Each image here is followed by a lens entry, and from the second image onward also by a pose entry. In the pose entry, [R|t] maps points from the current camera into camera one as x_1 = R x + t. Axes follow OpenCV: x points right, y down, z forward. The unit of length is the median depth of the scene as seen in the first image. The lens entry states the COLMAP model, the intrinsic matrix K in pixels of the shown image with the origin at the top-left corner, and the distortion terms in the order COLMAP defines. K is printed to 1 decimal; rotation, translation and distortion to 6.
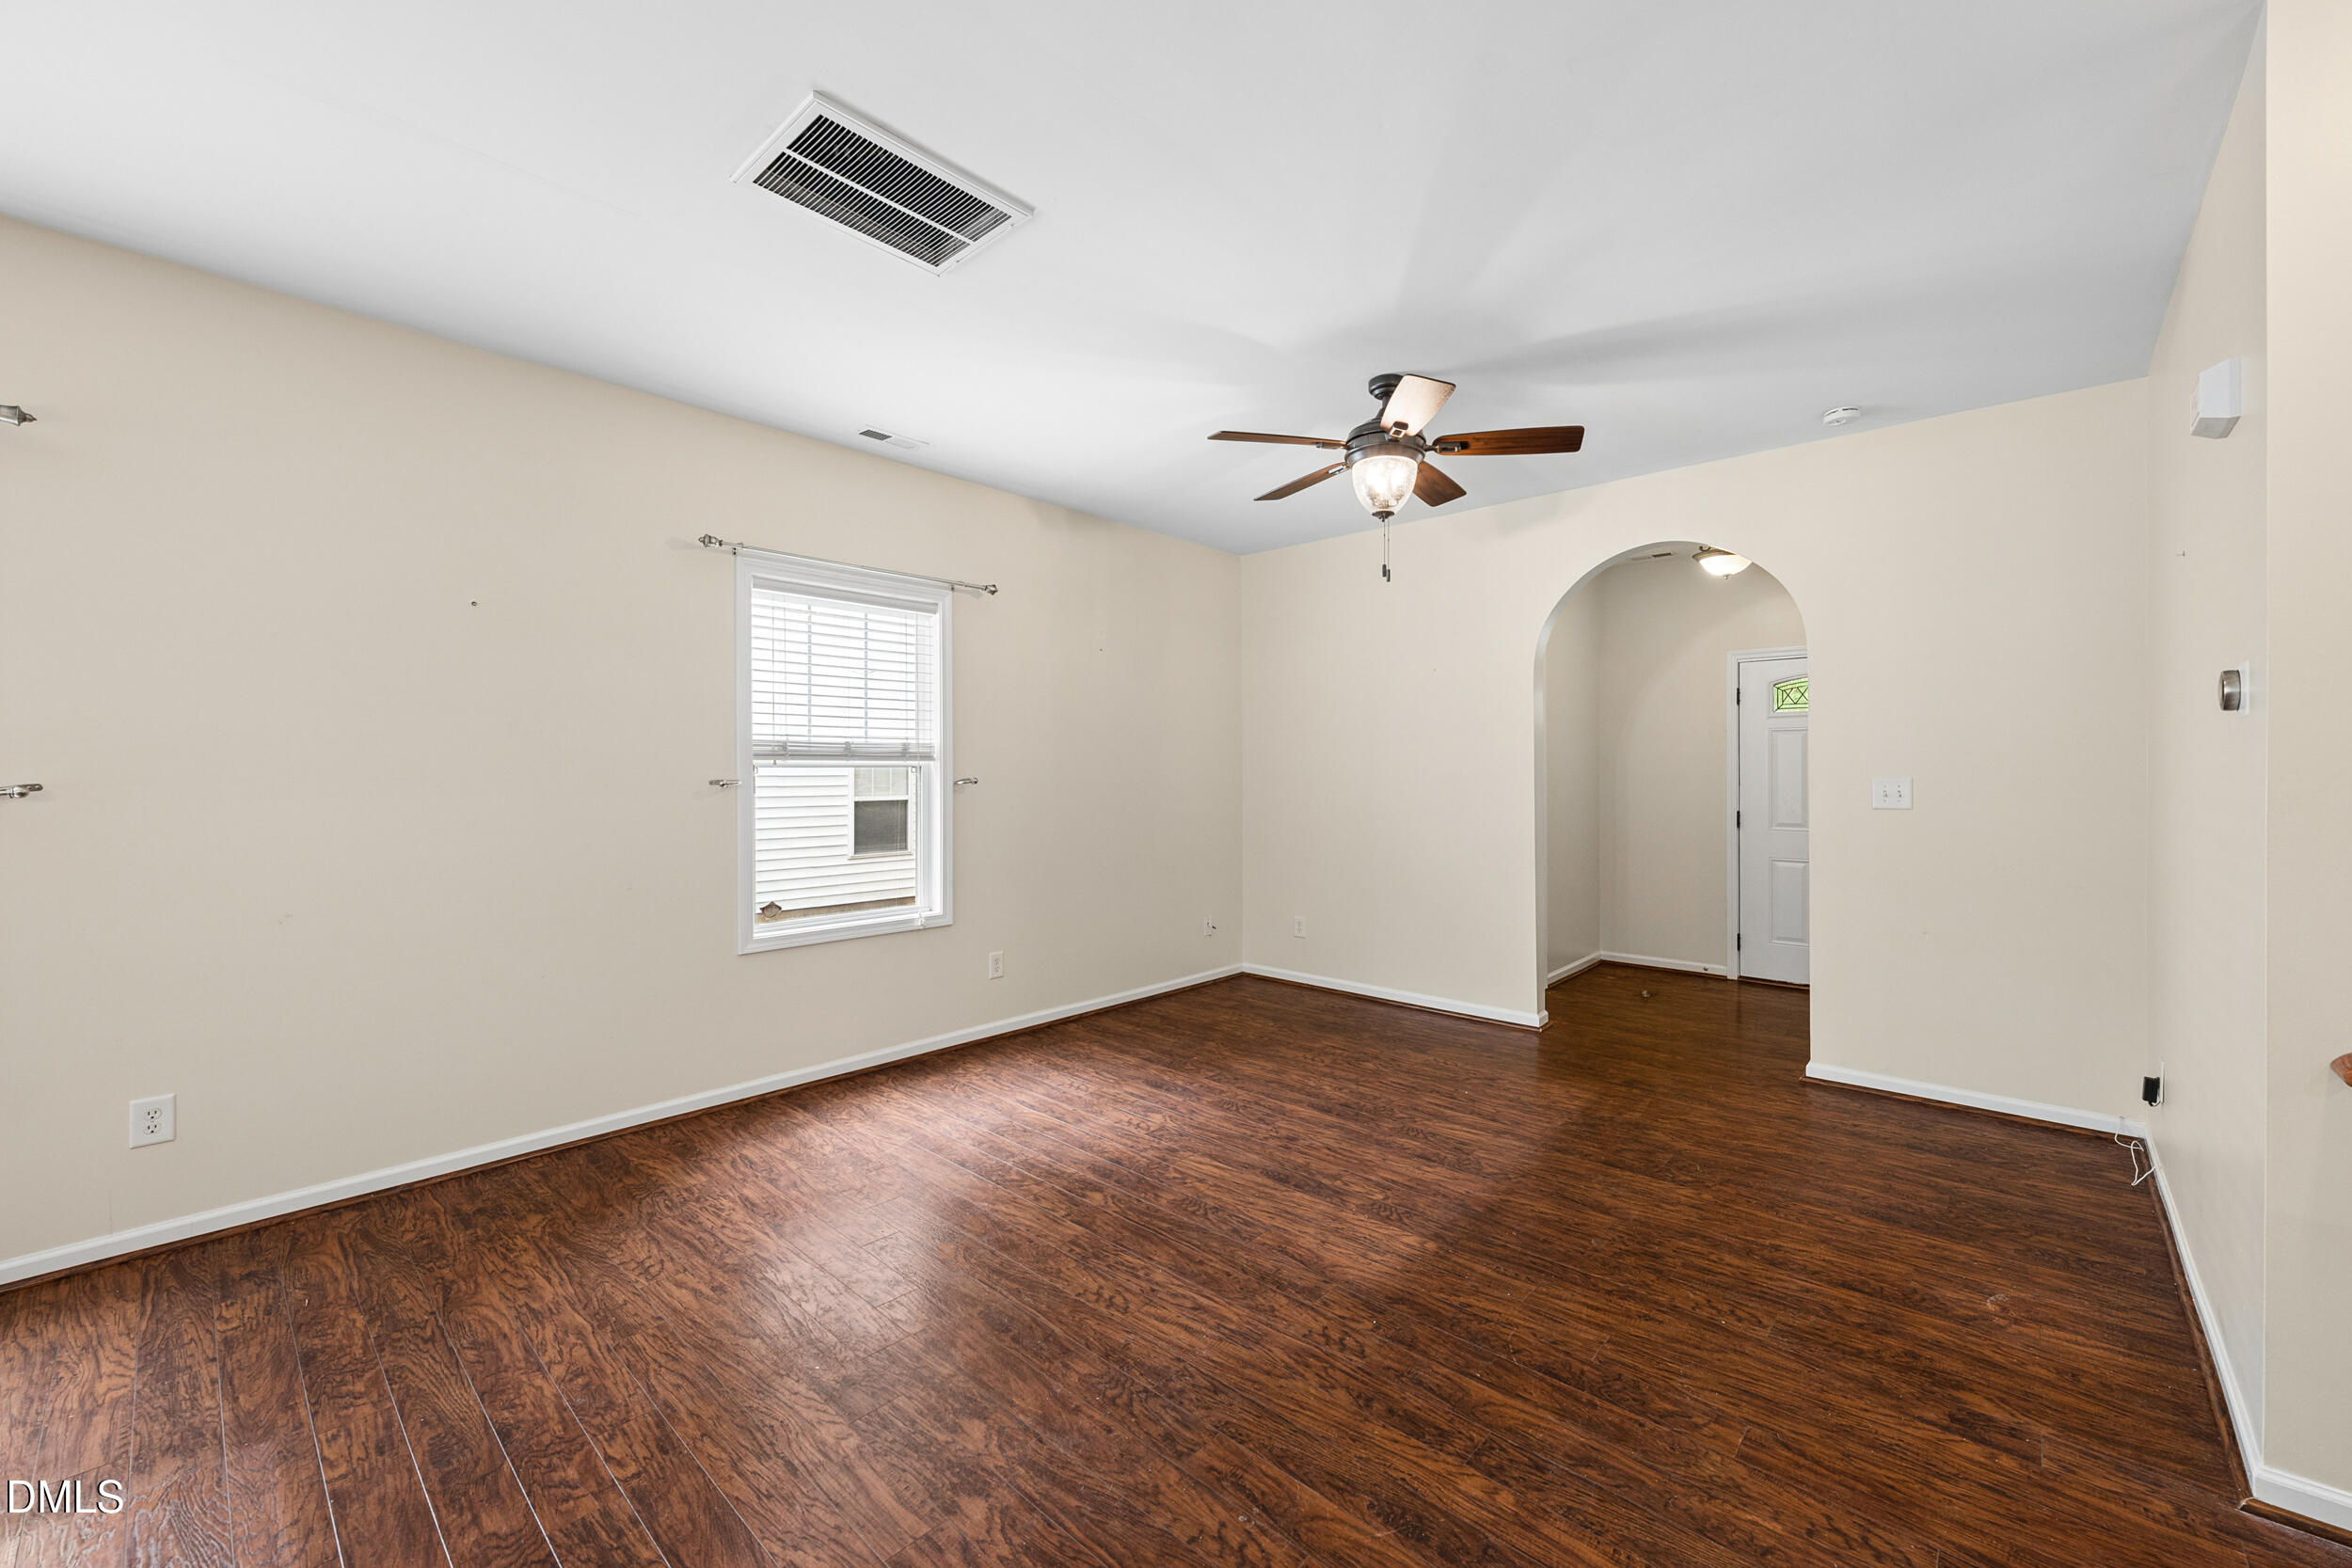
lens RADIAL K [[929.6, 0, 1176.0], [0, 929.6, 772.2], [0, 0, 1]] dist [-0.001927, -0.000215]
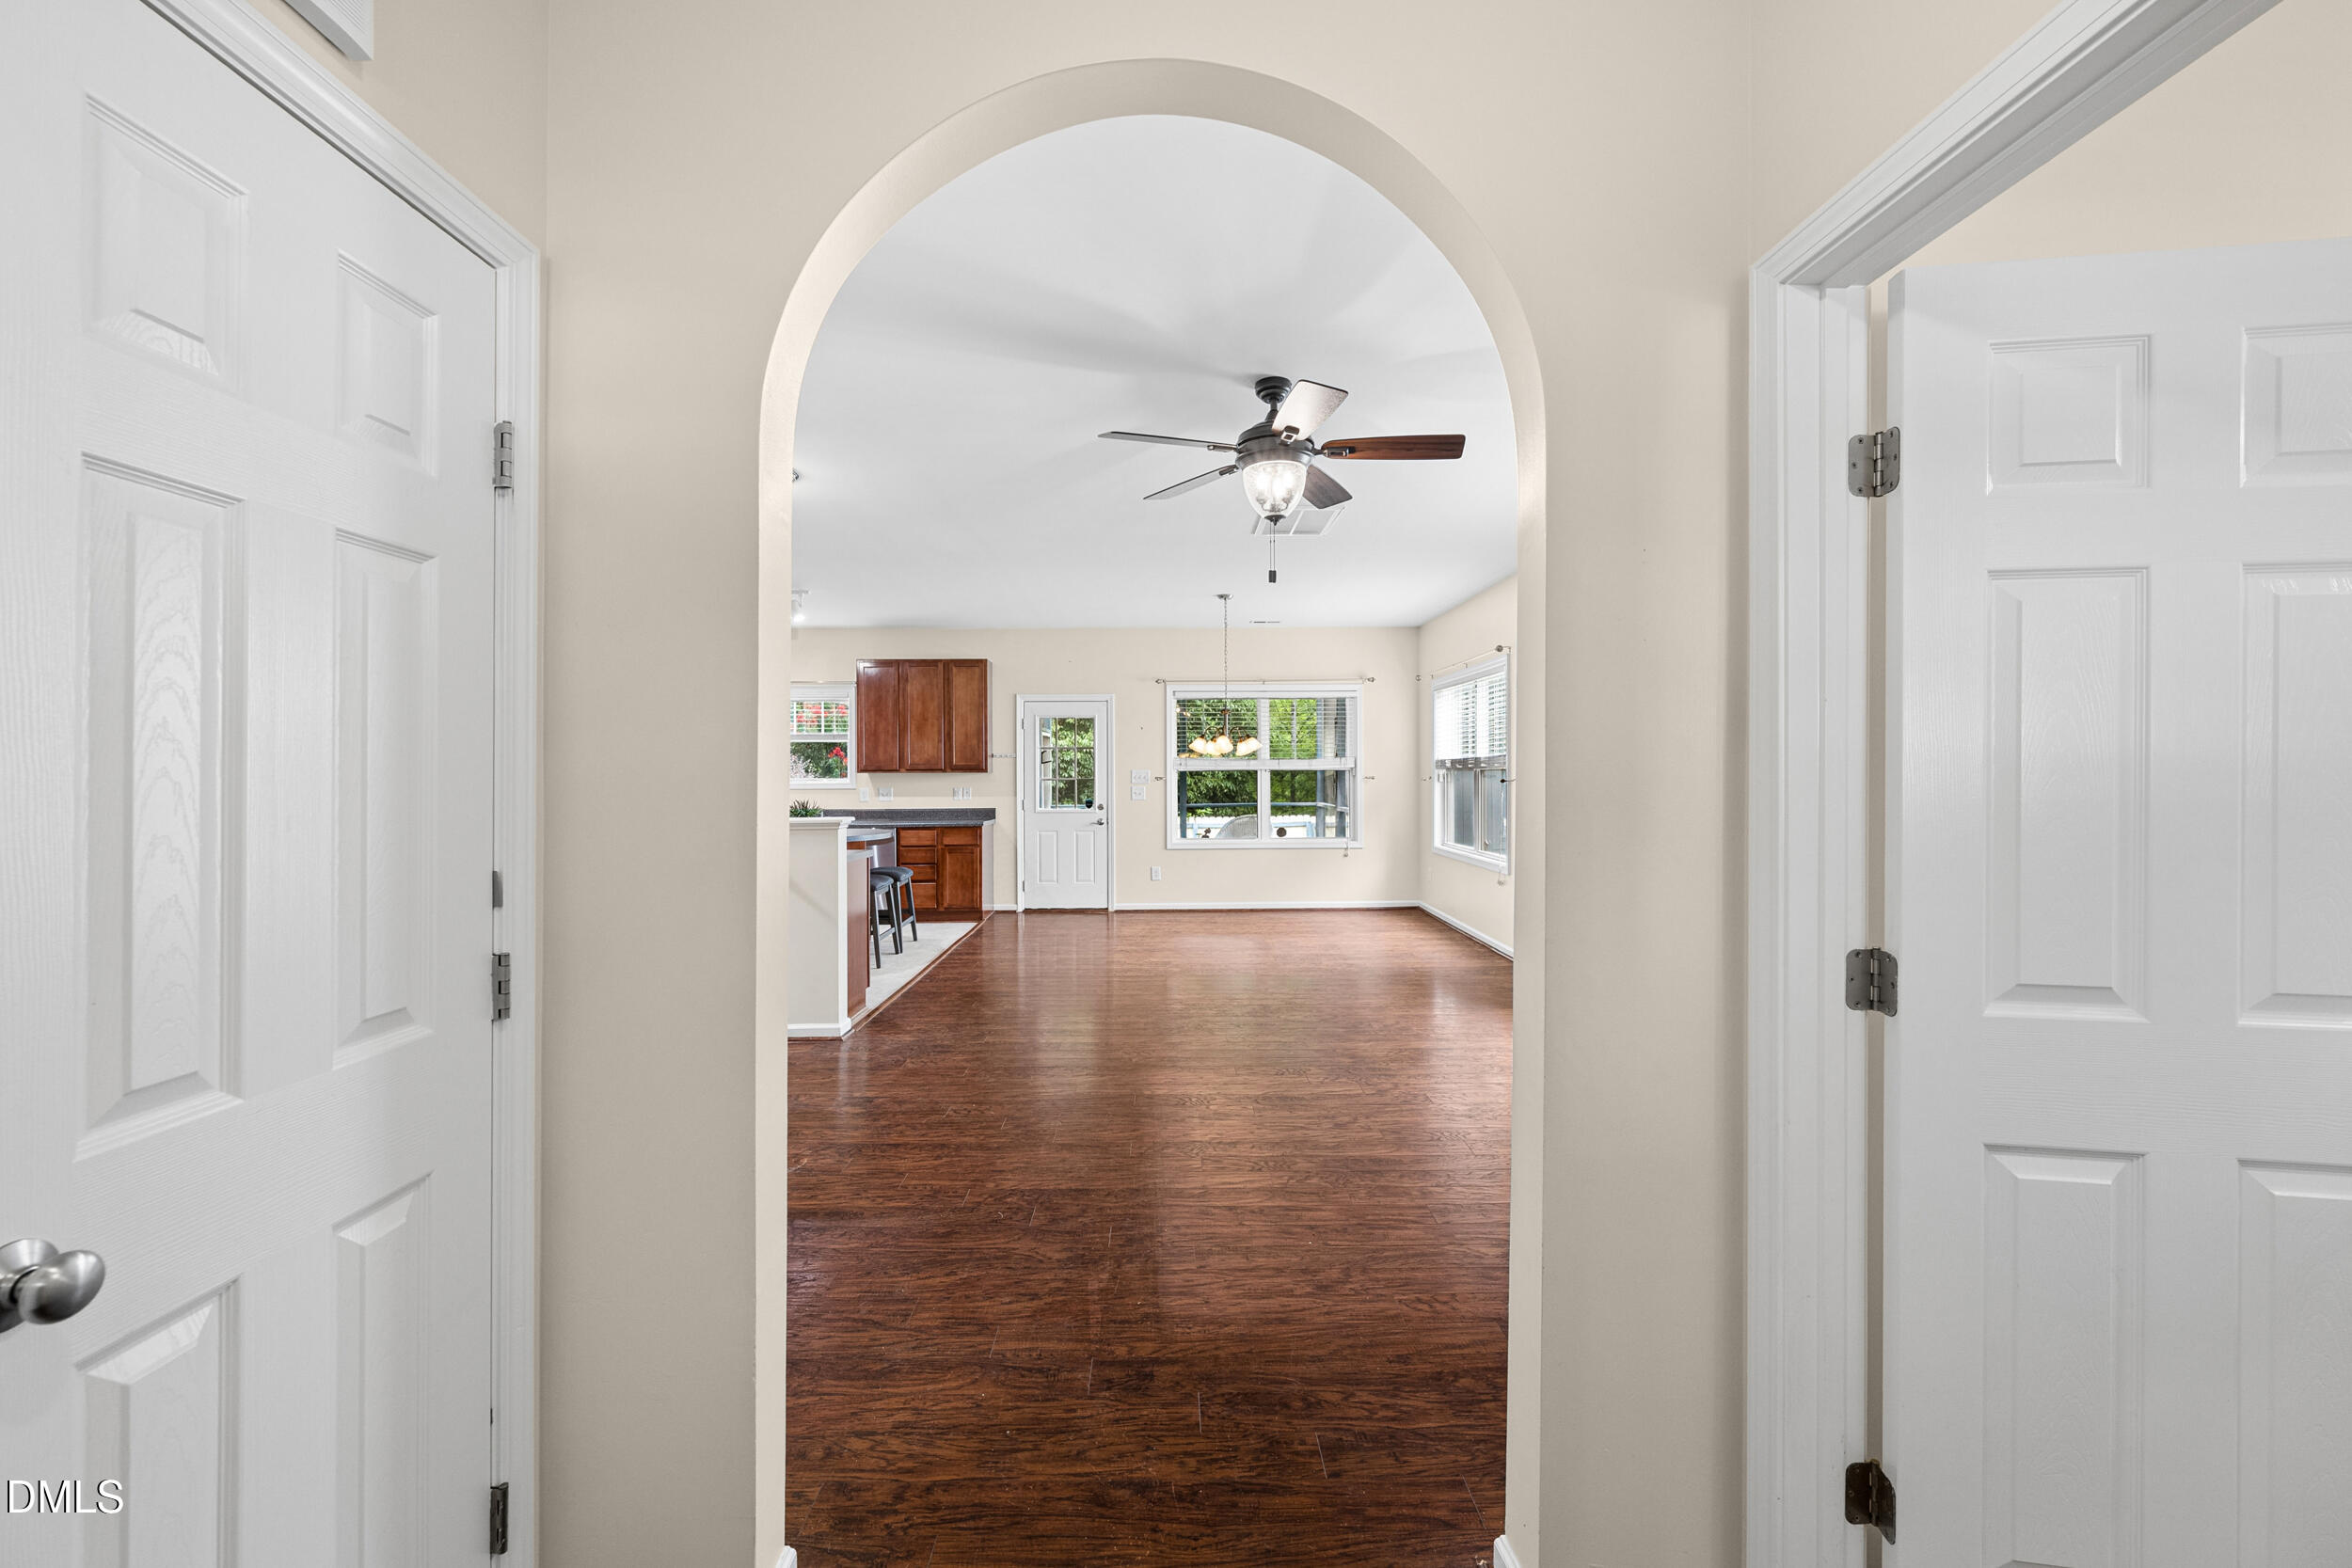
lens RADIAL K [[926.9, 0, 1181.2], [0, 926.9, 779.3], [0, 0, 1]] dist [0.001361, 0.000040]
pose [[-0.722948, 0.003891, -0.690892, 0.985684], [-0.001047, 0.999977, 0.006727, -0.002121], [0.690902, 0.005586, -0.722927, 1.649287]]
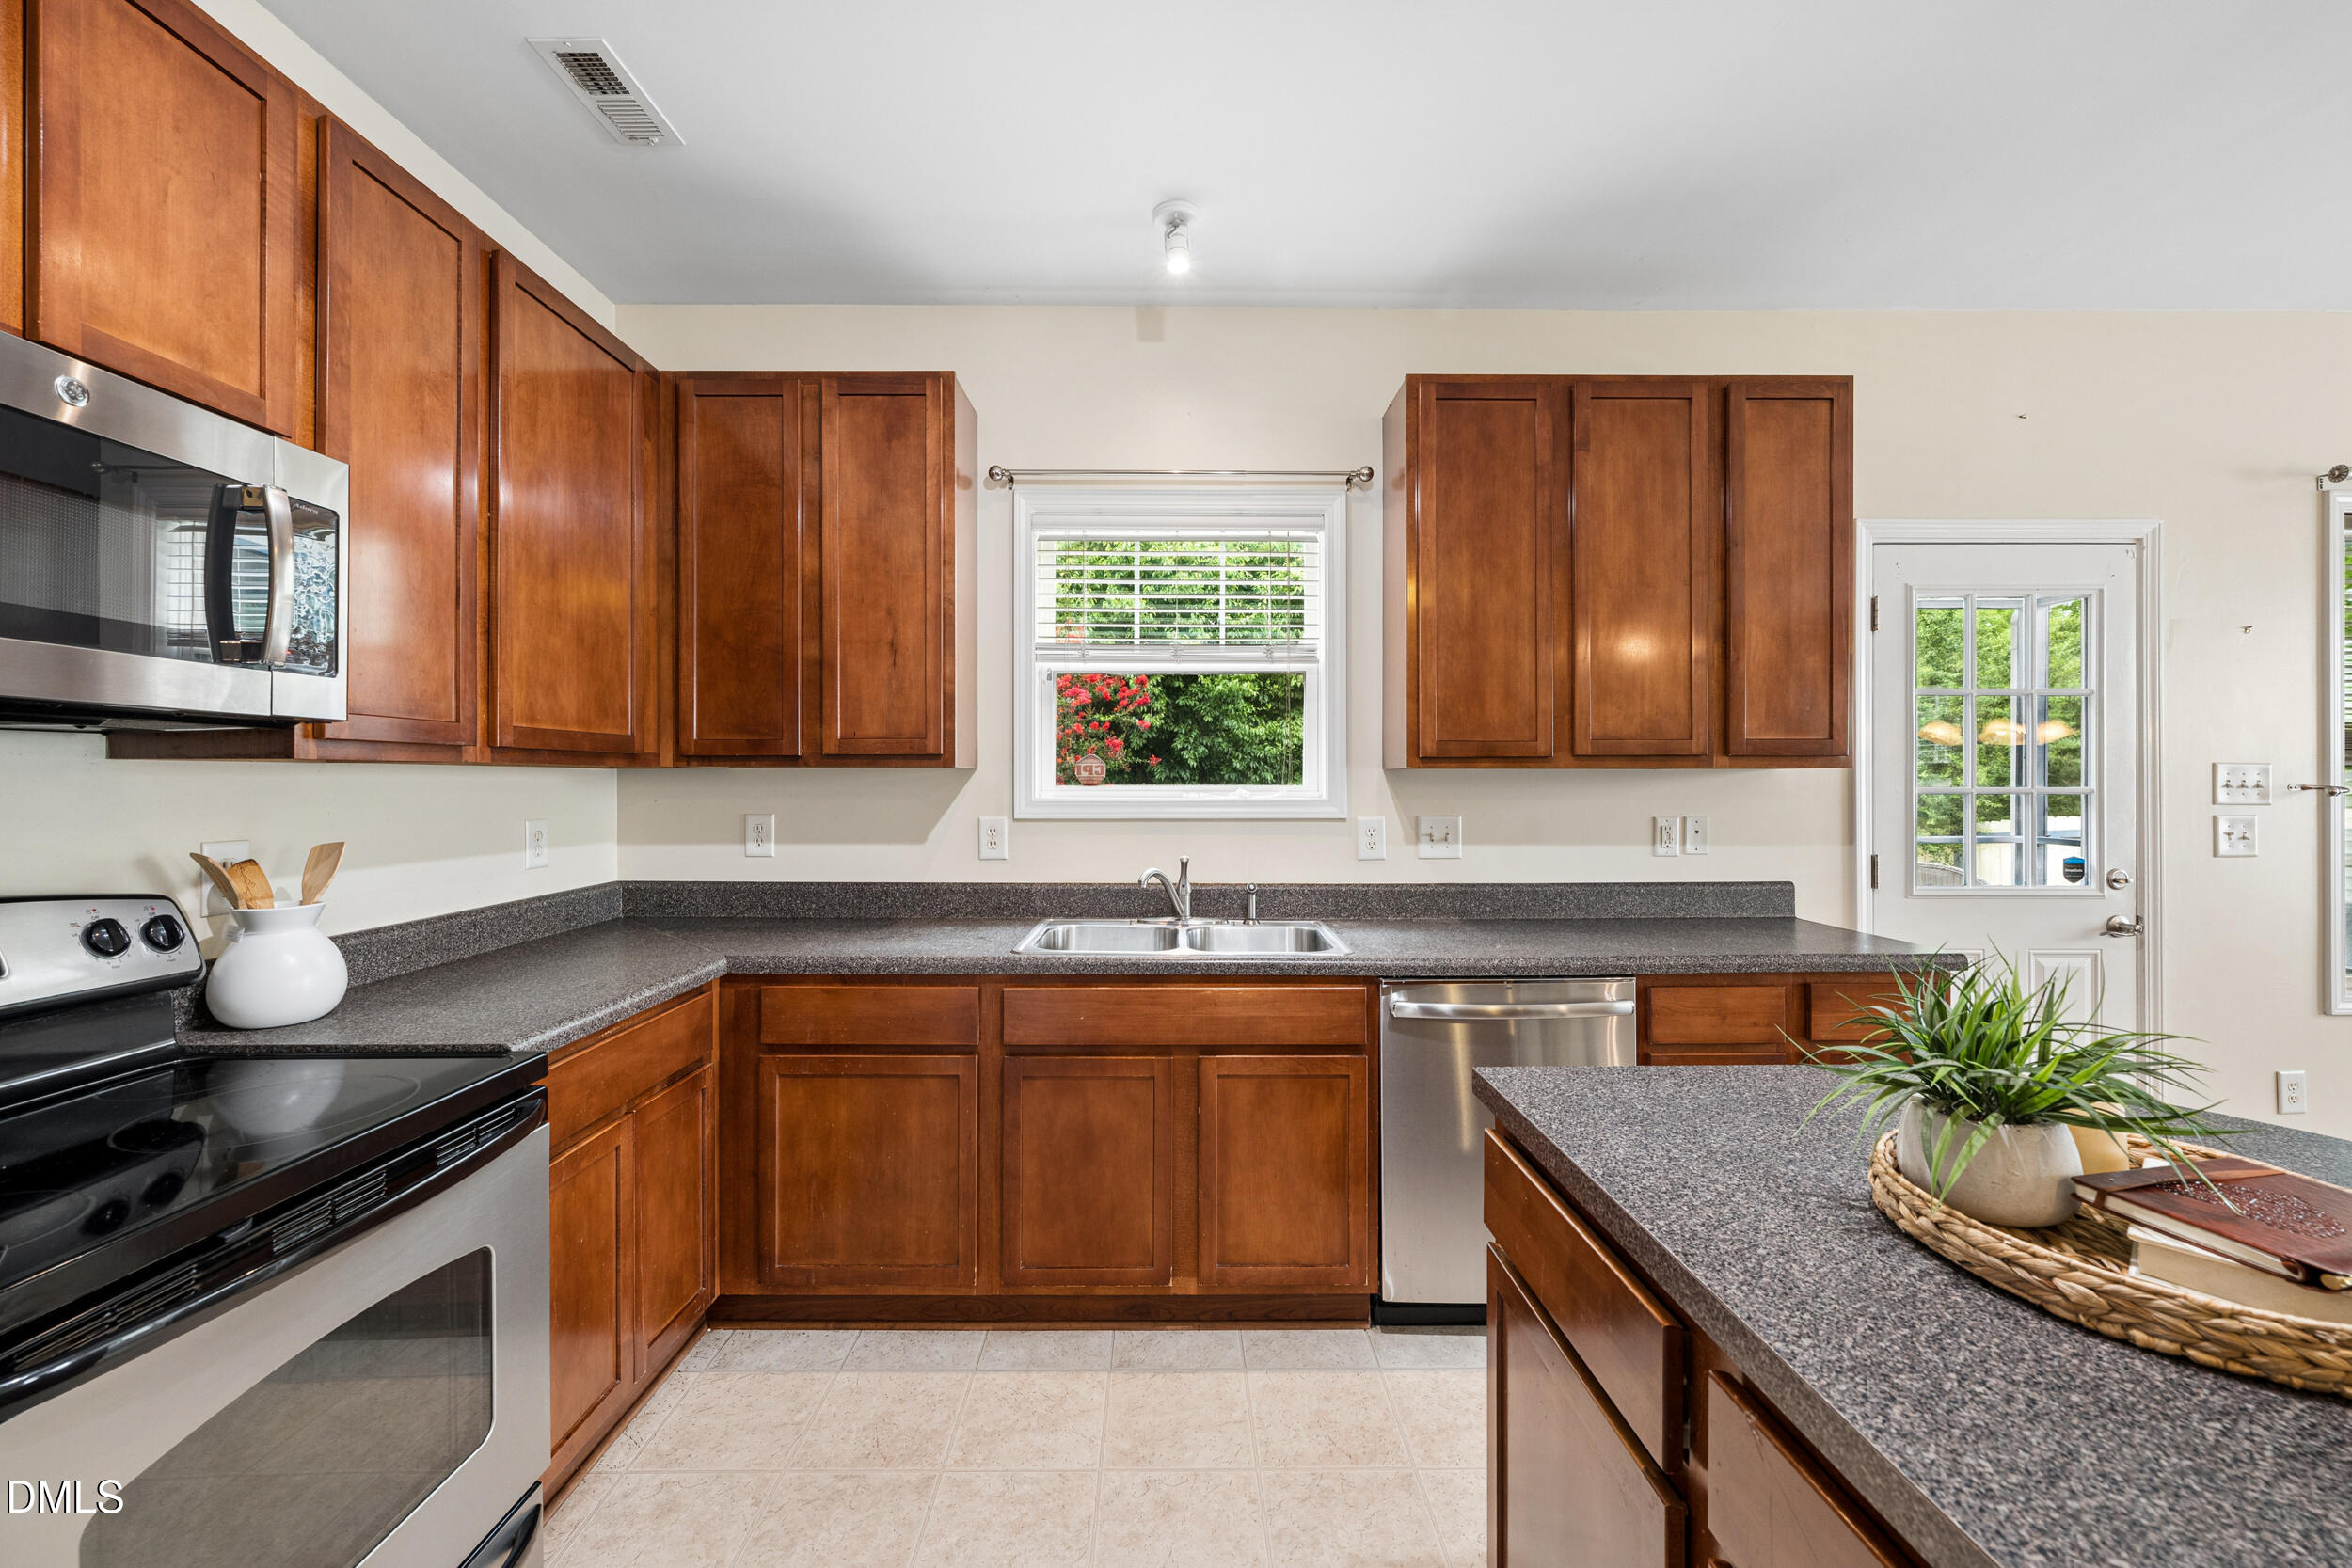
lens RADIAL K [[925.0, 0, 1176.1], [0, 925.0, 778.8], [0, 0, 1]] dist [-0.001092, -0.000313]
pose [[-0.734054, -0.002360, -0.679087, 0.499312], [-0.003941, 0.999992, 0.000785, 0.007663], [0.679080, 0.003252, -0.734057, -0.416129]]
